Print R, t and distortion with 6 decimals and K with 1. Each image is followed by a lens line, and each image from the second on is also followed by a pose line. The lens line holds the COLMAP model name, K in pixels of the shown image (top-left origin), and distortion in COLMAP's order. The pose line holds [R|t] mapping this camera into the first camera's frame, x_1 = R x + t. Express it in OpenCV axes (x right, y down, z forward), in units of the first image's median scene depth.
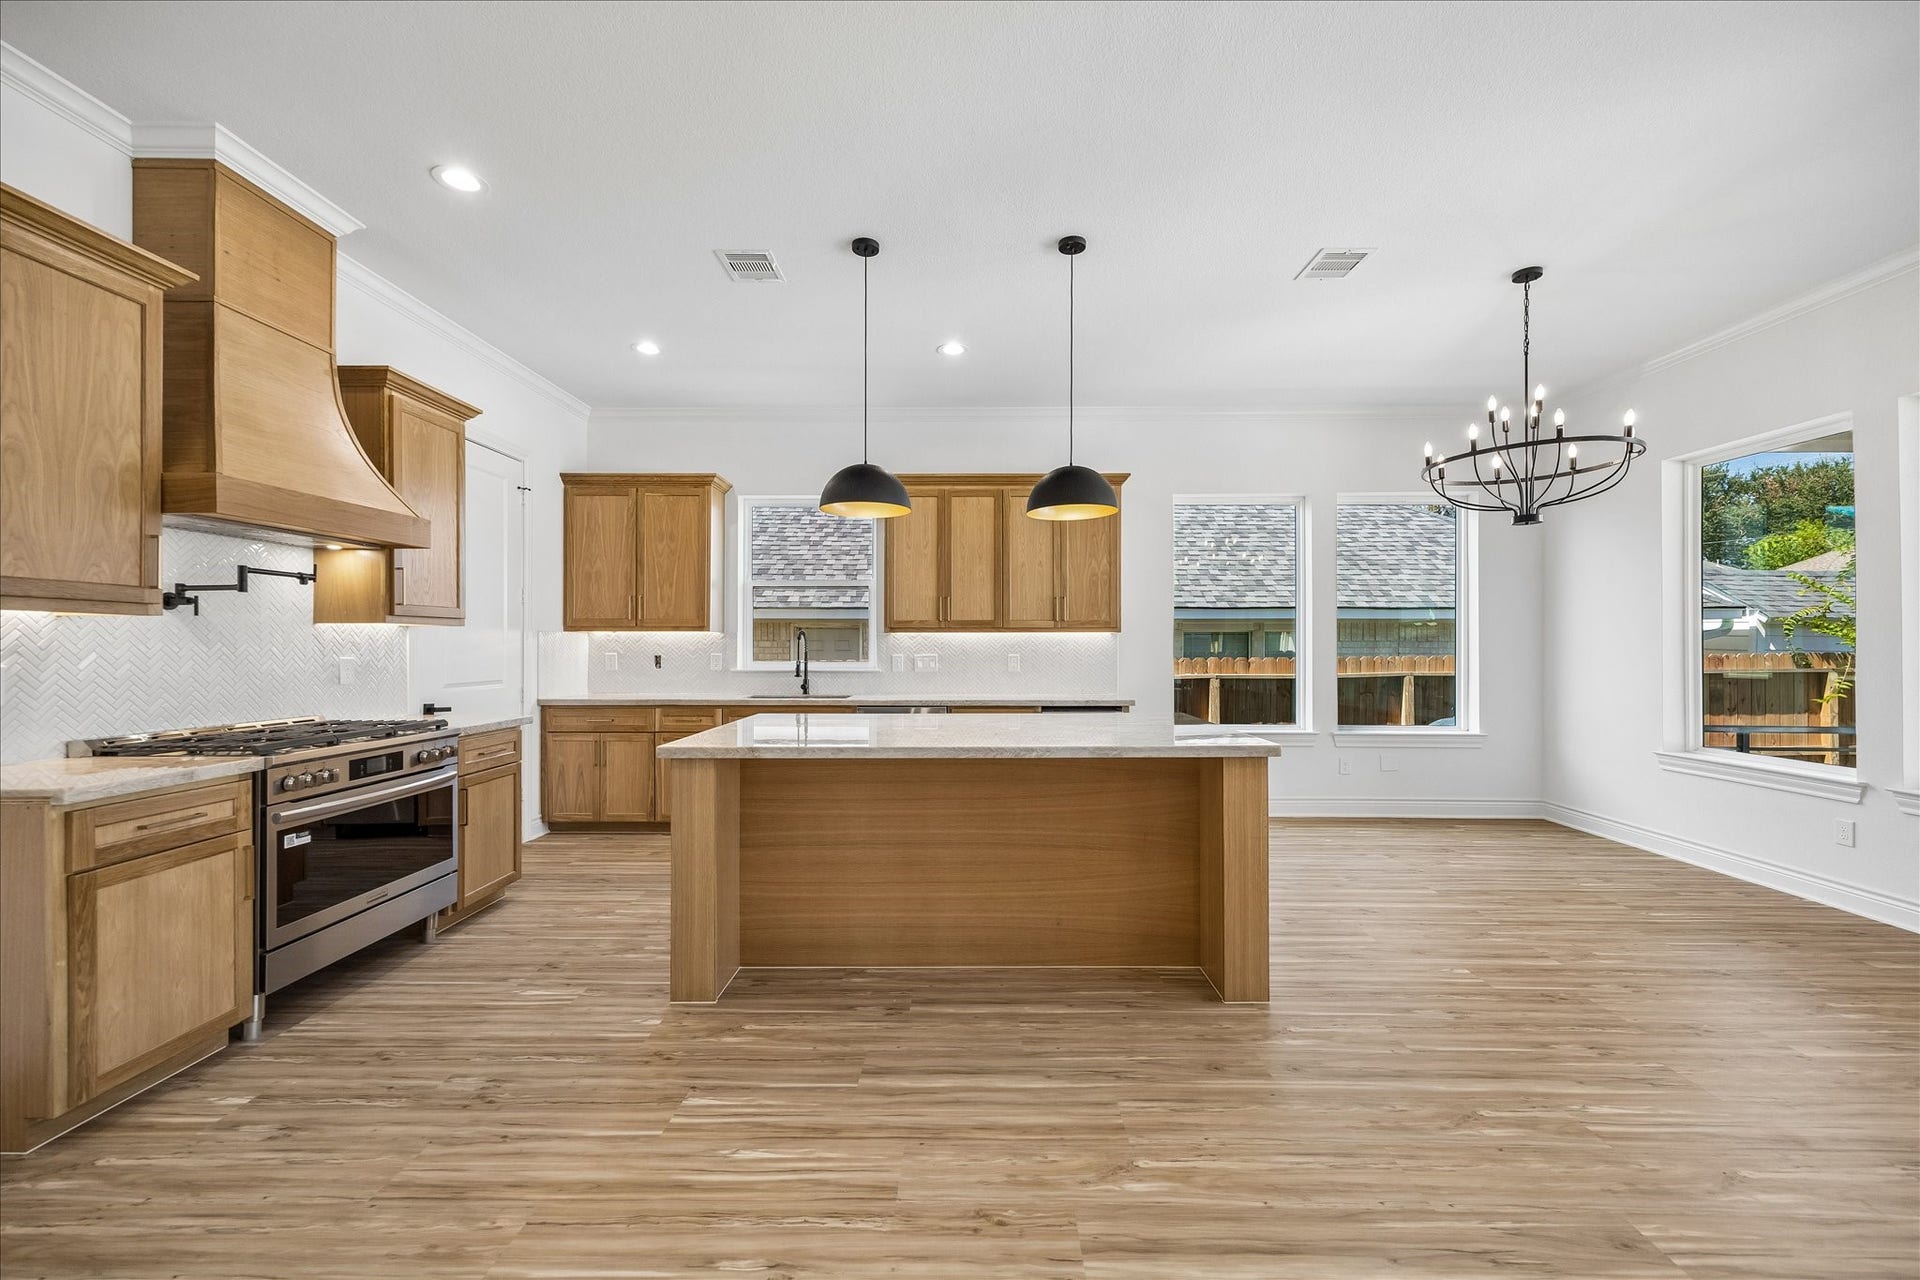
lens RADIAL K [[792.7, 0, 985.2], [0, 792.7, 642.5], [0, 0, 1]] dist [0.005884, -0.000275]
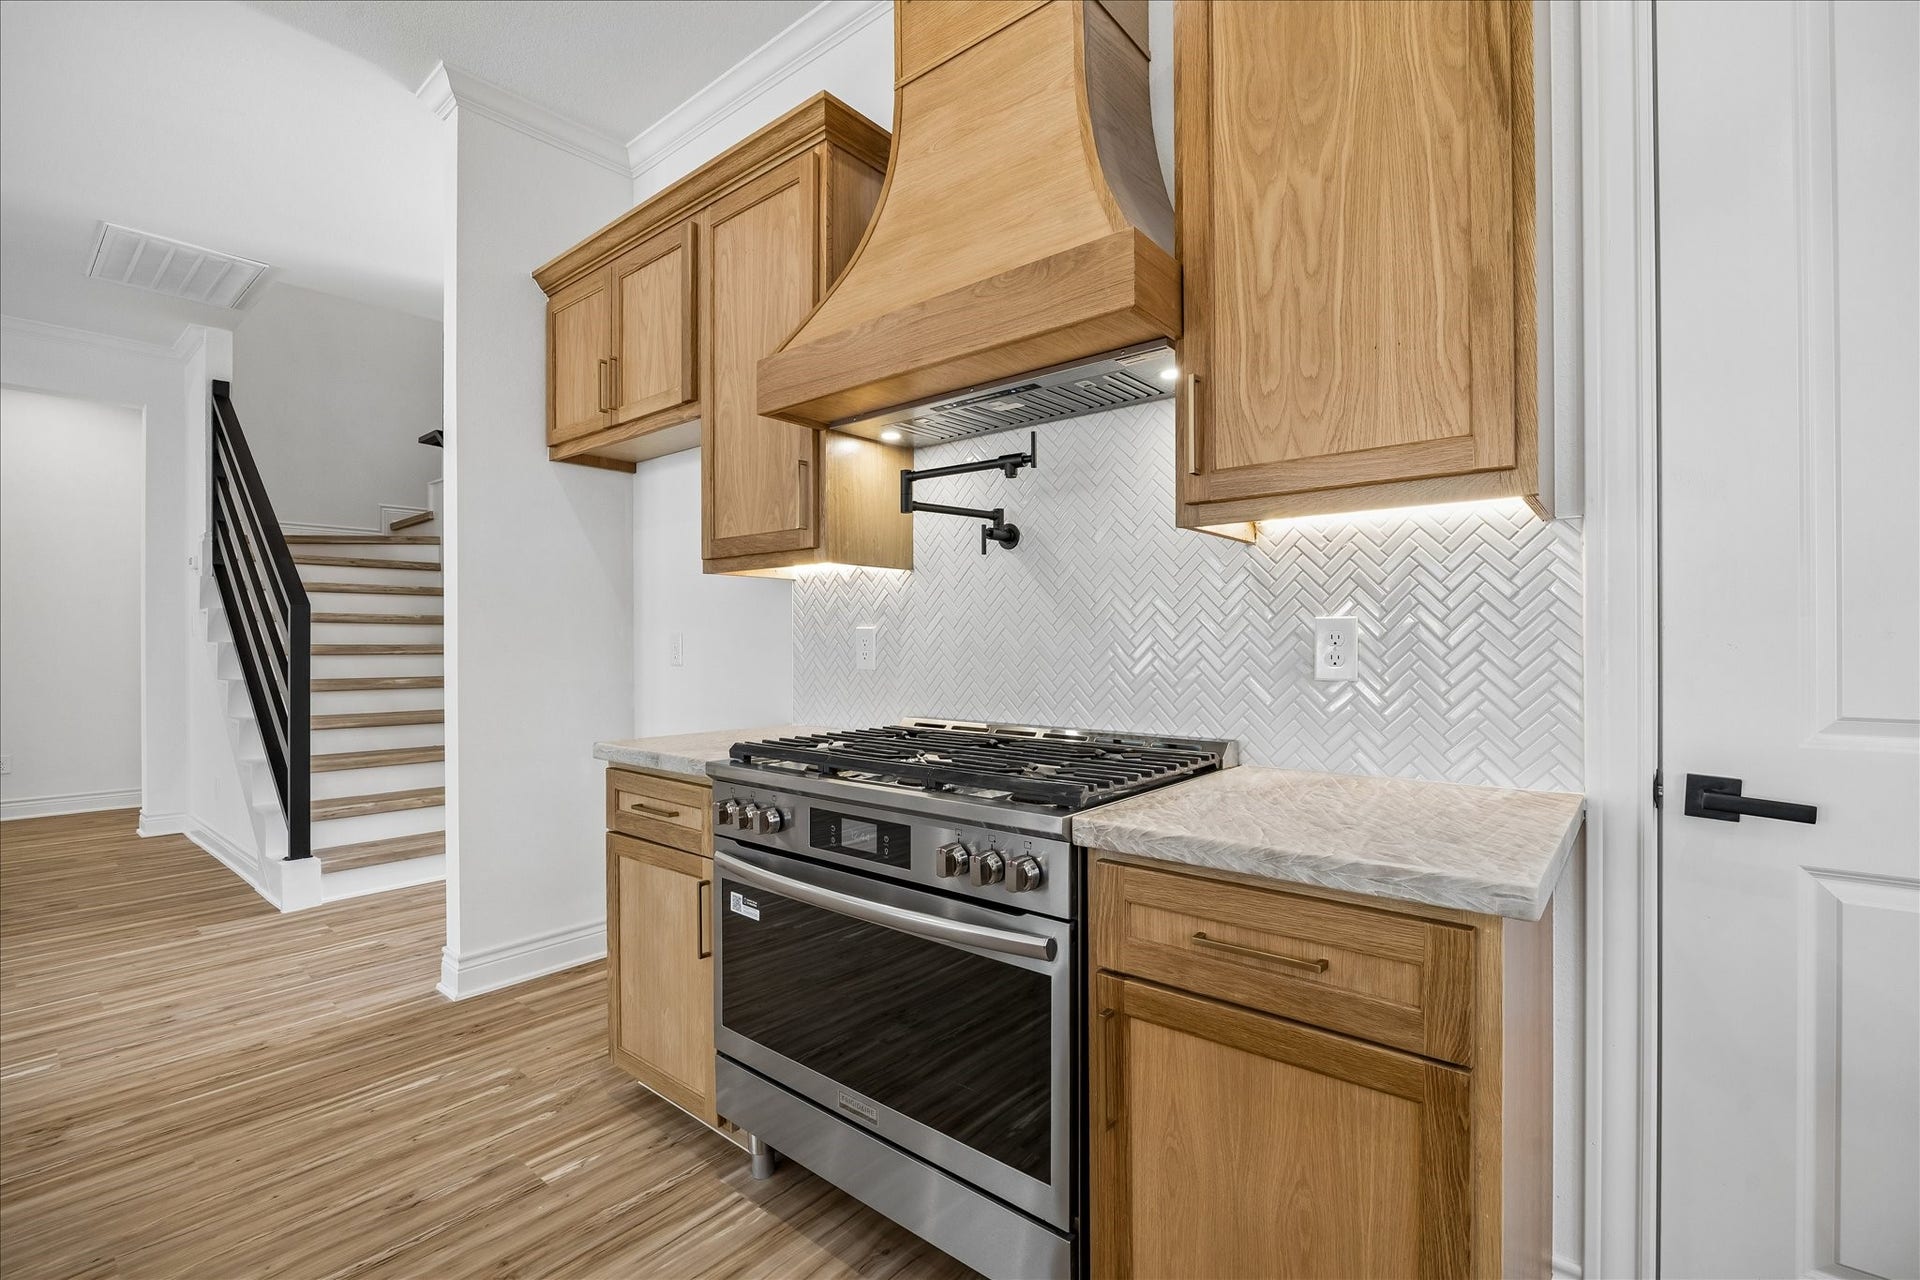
lens RADIAL K [[836.7, 0, 973.5], [0, 836.7, 642.2], [0, 0, 1]] dist [-0.003321, -0.006895]
pose [[-0.632294, 0.003729, -0.774720, -0.358431], [0.005852, 0.999983, 0.000037, 0.031979], [0.774707, -0.004511, -0.632305, 1.181208]]
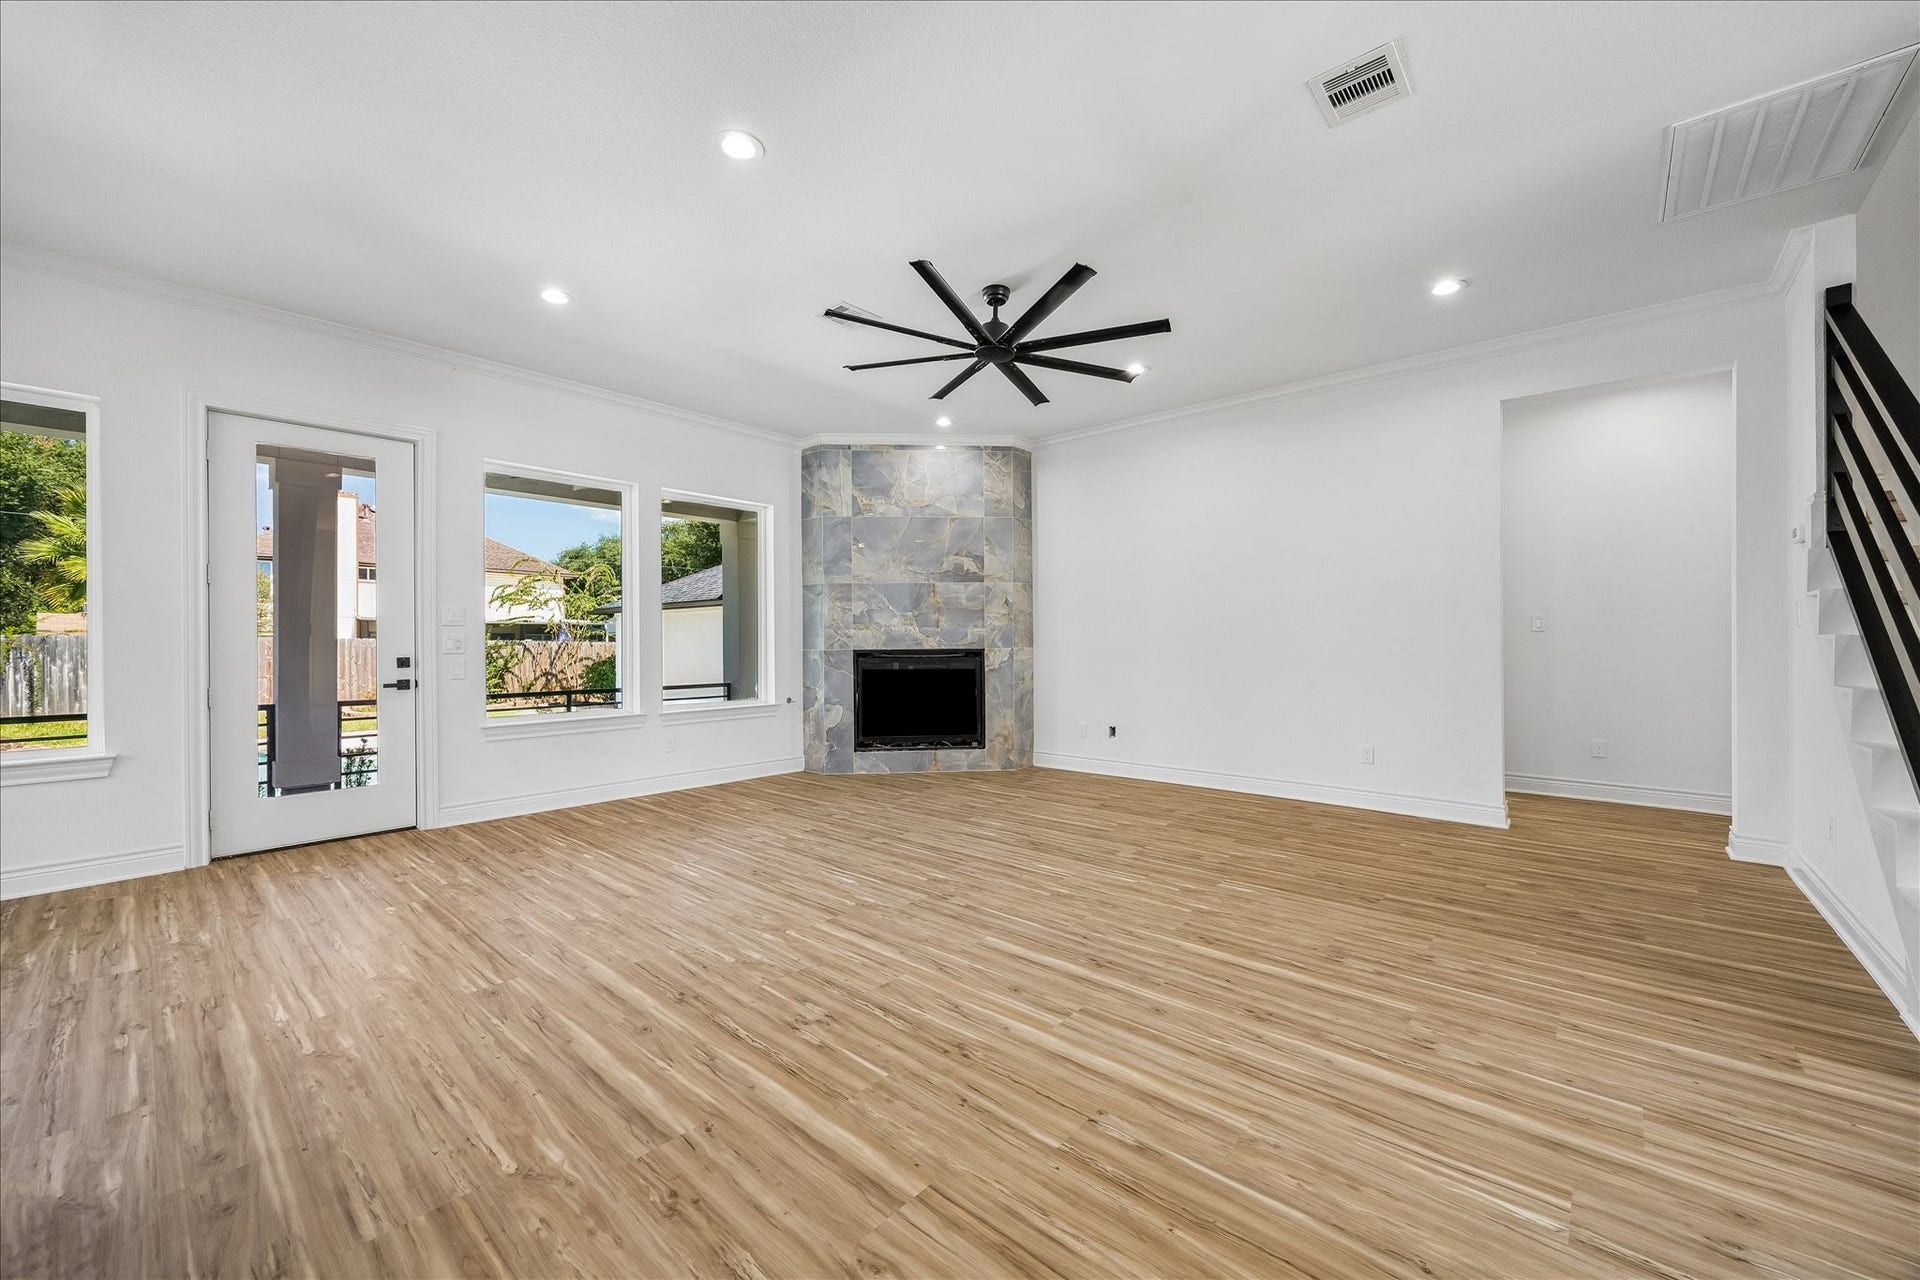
lens RADIAL K [[739.1, 0, 967.4], [0, 739.1, 641.8], [0, 0, 1]] dist [-0.001006, -0.000134]
pose [[-0.755090, 0.001809, 0.655618, -0.422169], [0.002562, 0.999997, 0.000192, 0.030877], [-0.655616, 0.001825, -0.755092, 0.726789]]
